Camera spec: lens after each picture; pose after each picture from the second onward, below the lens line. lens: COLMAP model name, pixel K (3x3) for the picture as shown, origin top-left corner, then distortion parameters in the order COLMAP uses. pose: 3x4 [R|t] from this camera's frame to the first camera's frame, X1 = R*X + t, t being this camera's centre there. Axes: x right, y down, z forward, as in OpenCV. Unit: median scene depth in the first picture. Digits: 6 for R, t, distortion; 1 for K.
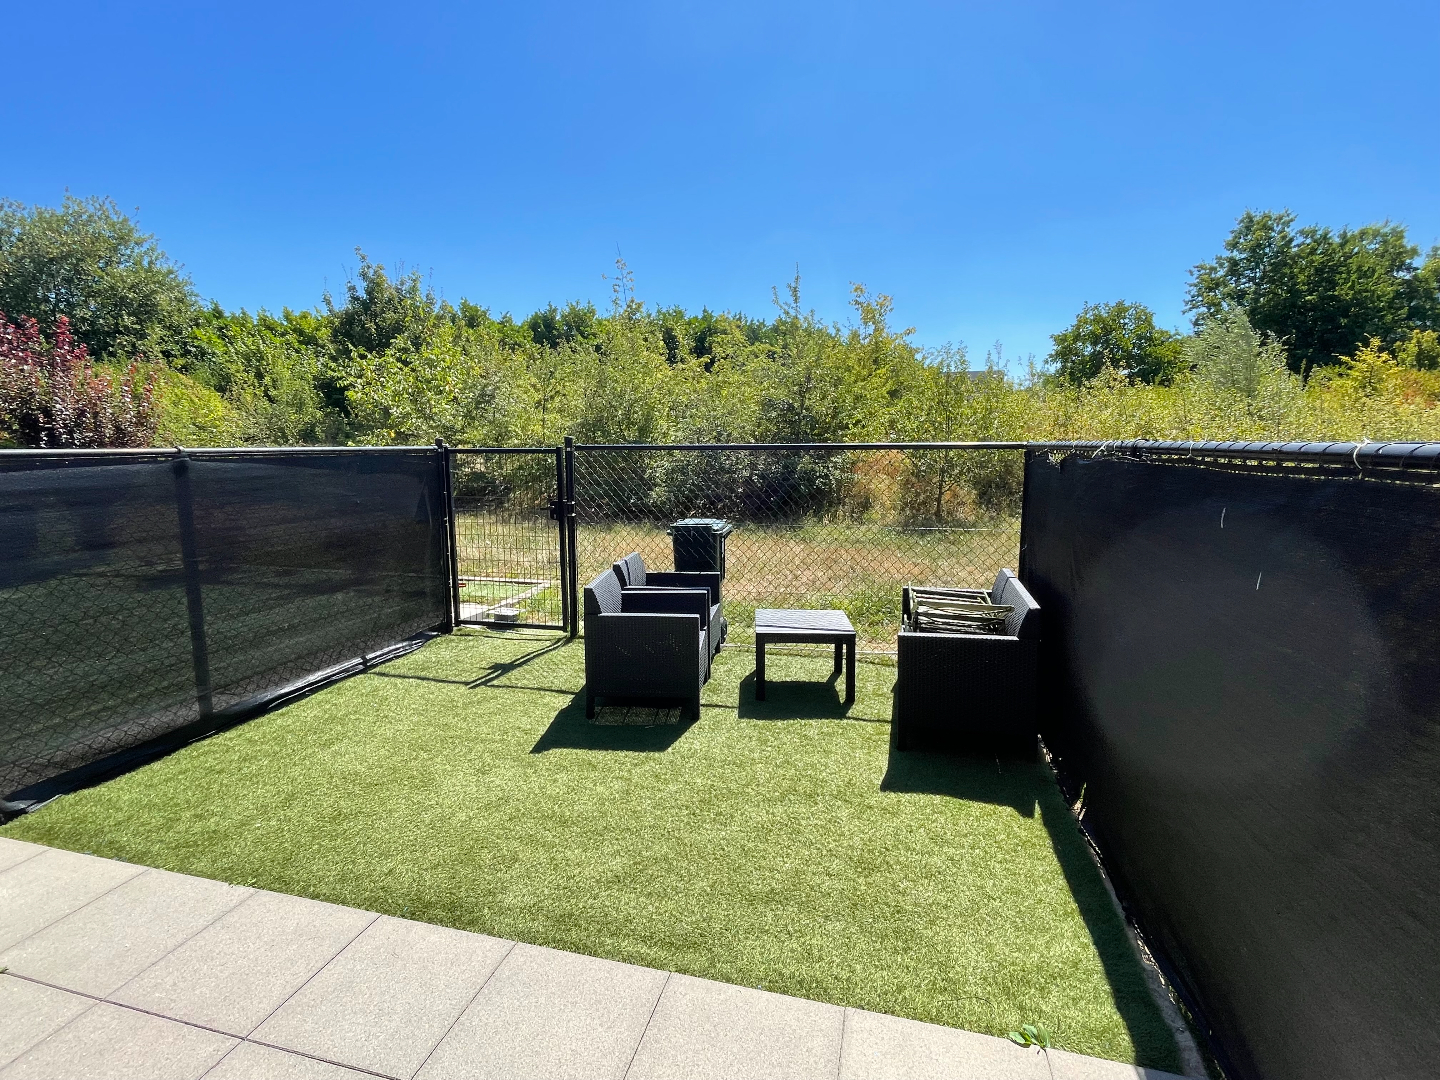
lens RADIAL K [[681.6, 0, 720.7], [0, 681.6, 543.3], [0, 0, 1]] dist [-0.000120, 0.000733]
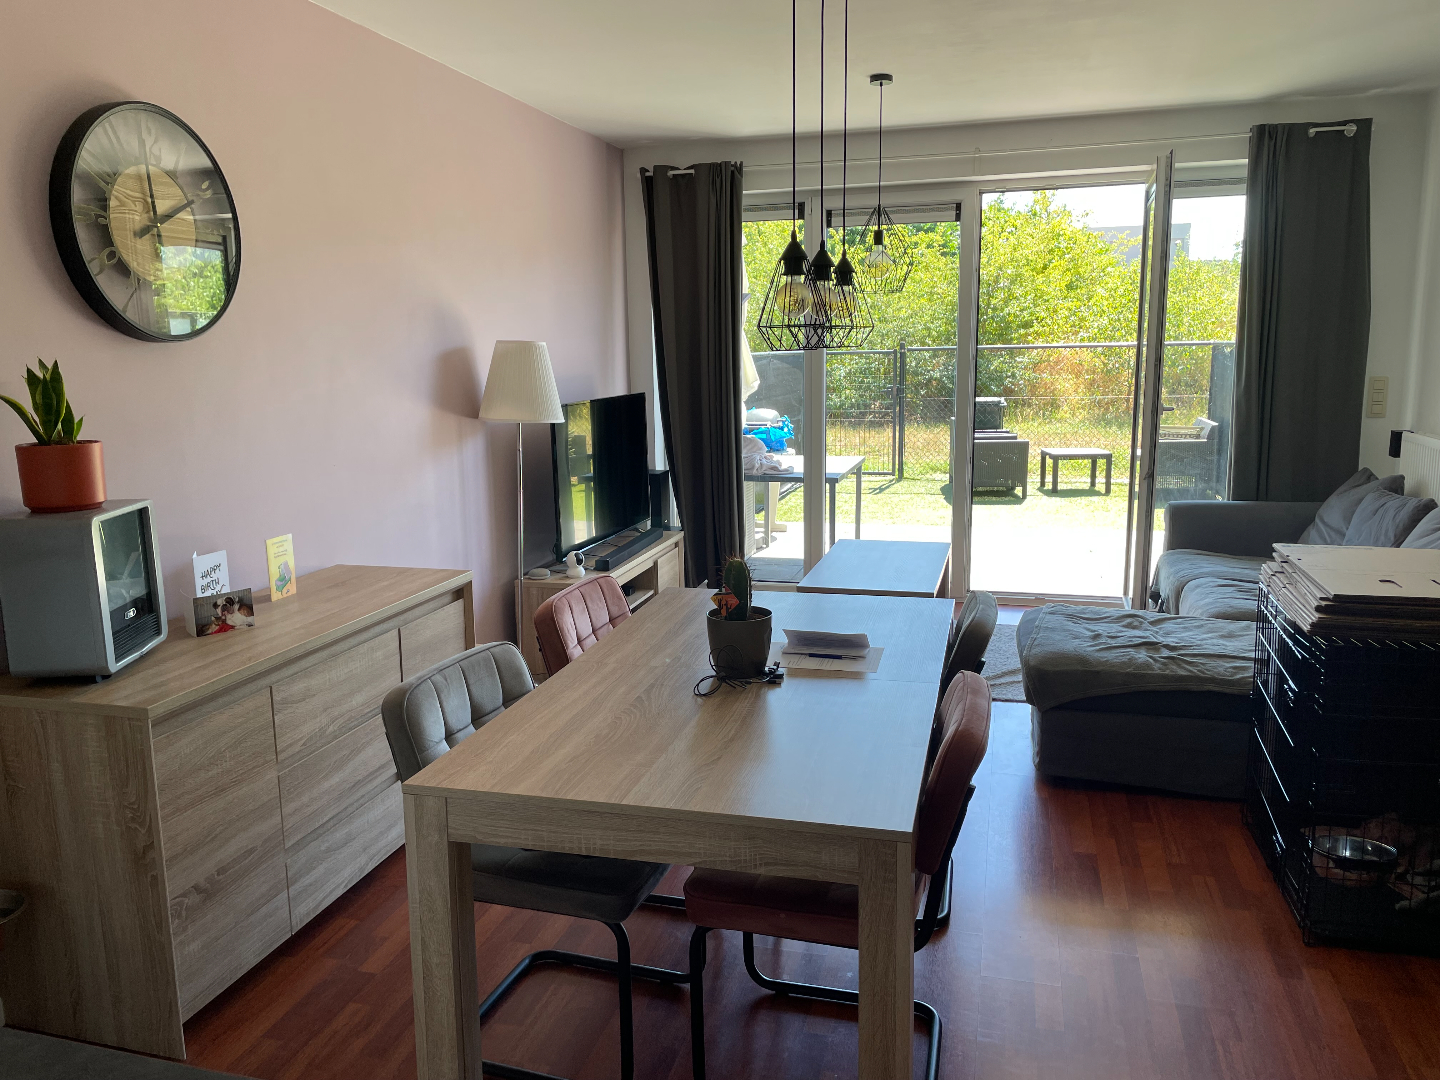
lens RADIAL K [[1065.4, 0, 722.5], [0, 1065.4, 535.9], [0, 0, 1]] dist [0.058917, -0.100177]
pose [[0.999812, -0.011303, -0.015765, -0.172090], [0.011795, 0.999436, 0.031437, 0.055699], [0.015401, -0.031617, 0.999381, -0.400033]]
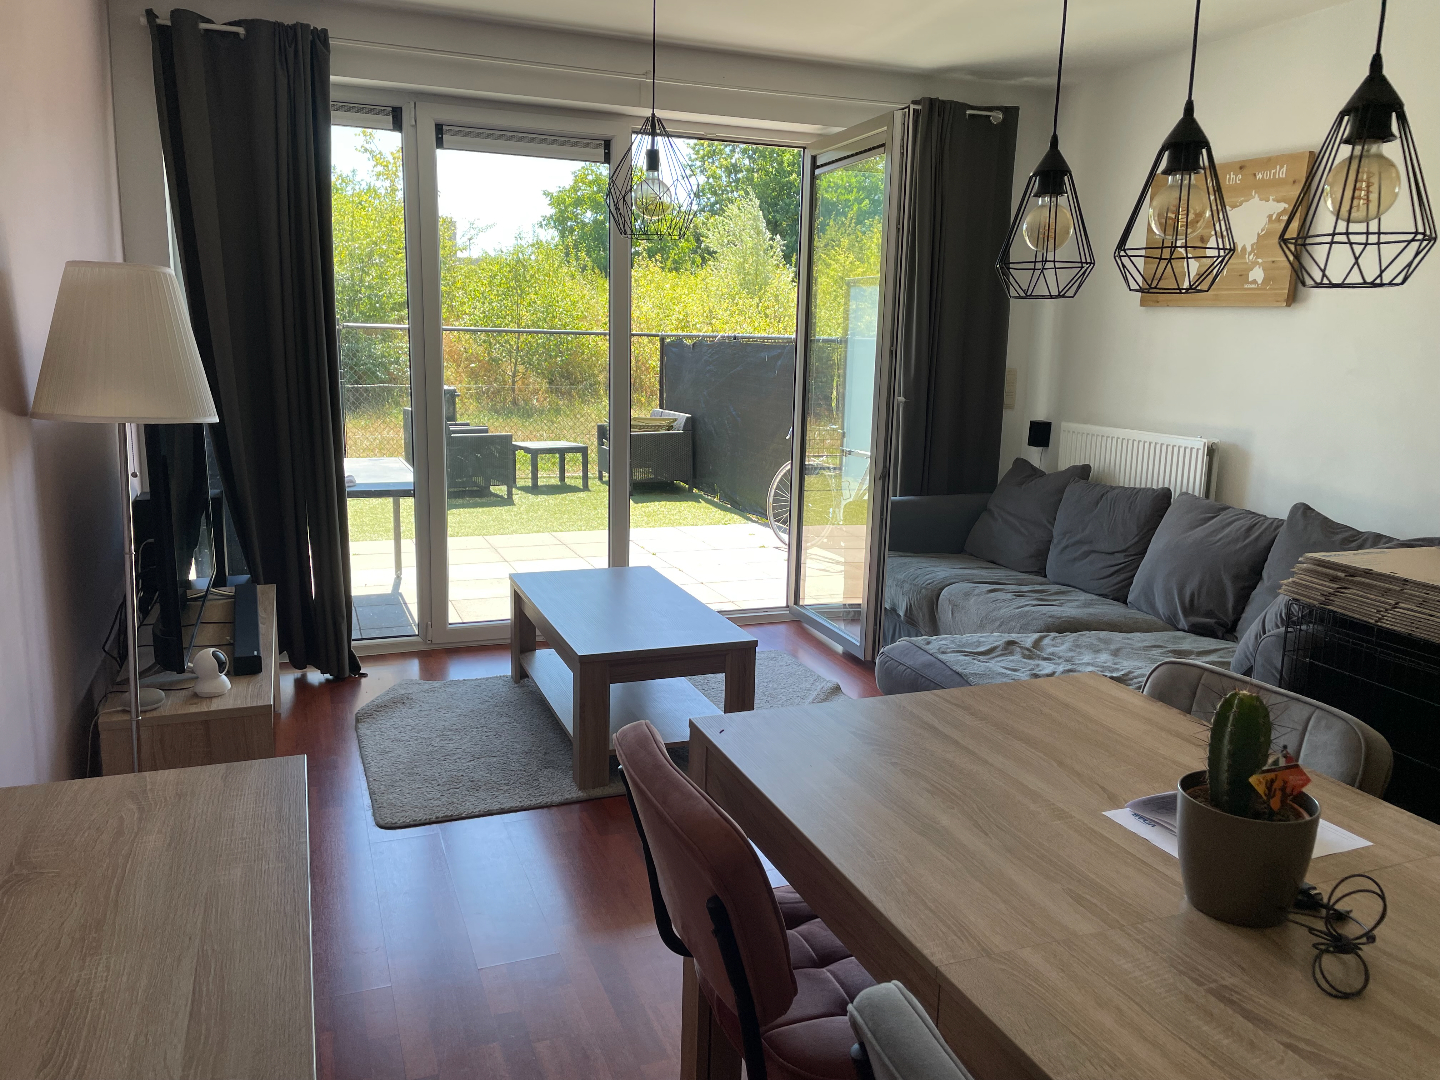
lens RADIAL K [[1062.8, 0, 720.0], [0, 1062.8, 540.0], [0, 0, 1]] dist [0.090077, -0.130198]
pose [[0.809674, -0.087330, 0.580346, -0.243631], [0.058557, 0.995954, 0.068173, 0.045864], [-0.583951, -0.021215, 0.811512, -0.296600]]
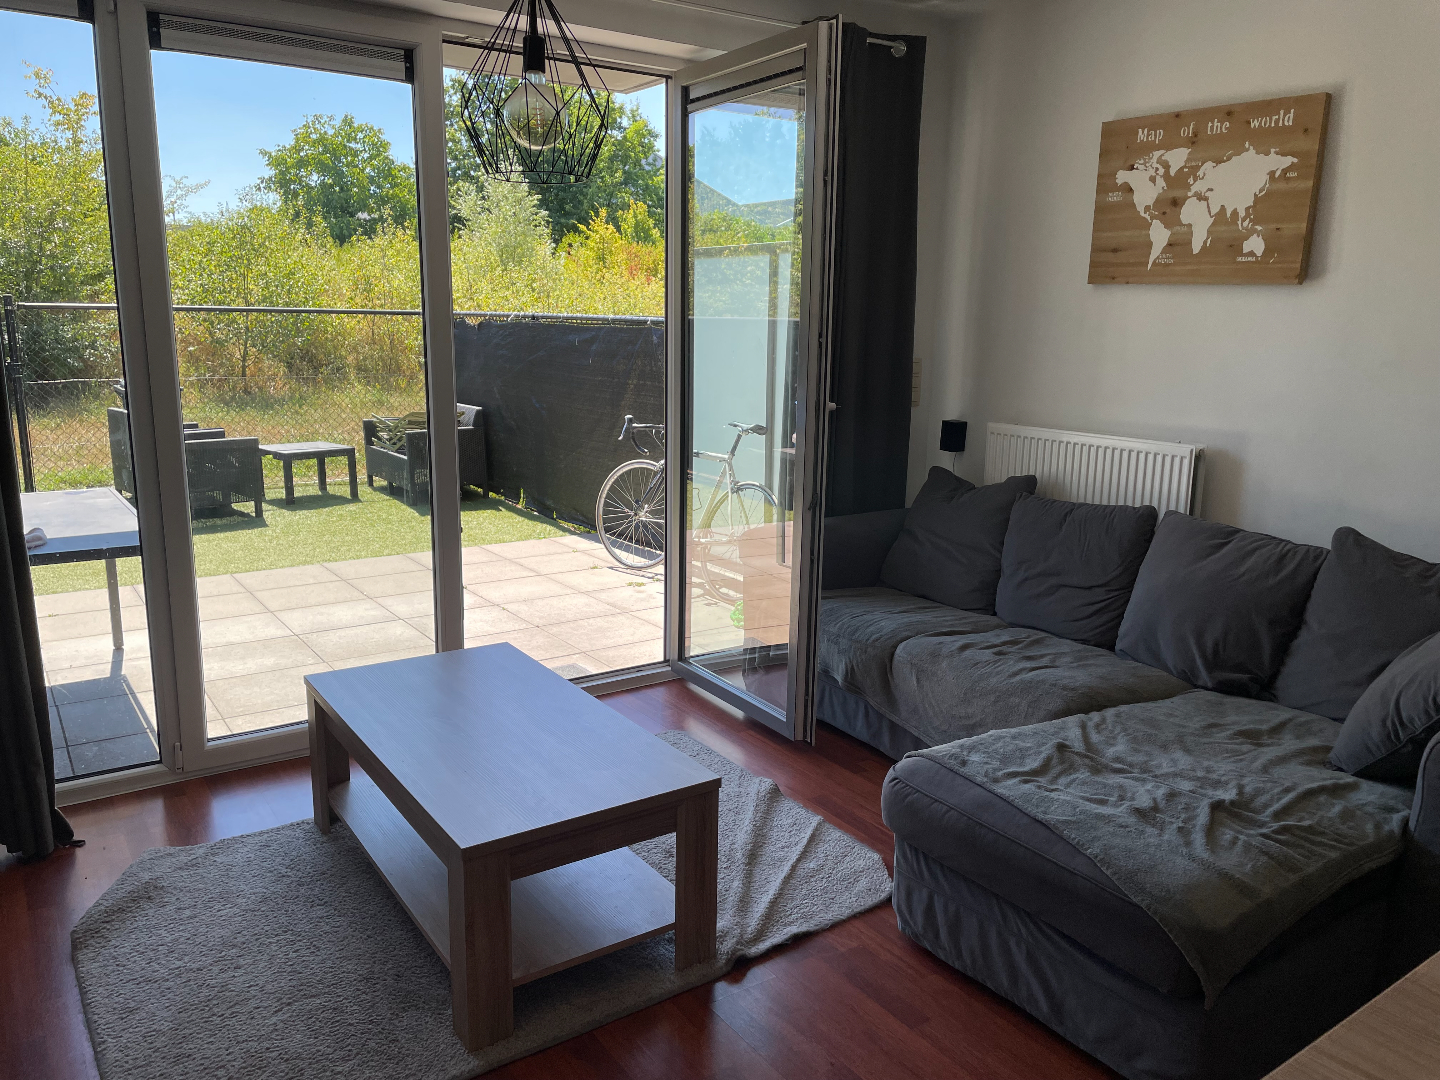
lens RADIAL K [[1067.3, 0, 723.1], [0, 1067.3, 535.7], [0, 0, 1]] dist [0.082169, -0.106299]
pose [[0.652850, -0.138661, 0.744688, -0.221290], [0.091447, 0.990340, 0.104233, 0.033906], [-0.751947, 0.000051, 0.659223, -0.230077]]
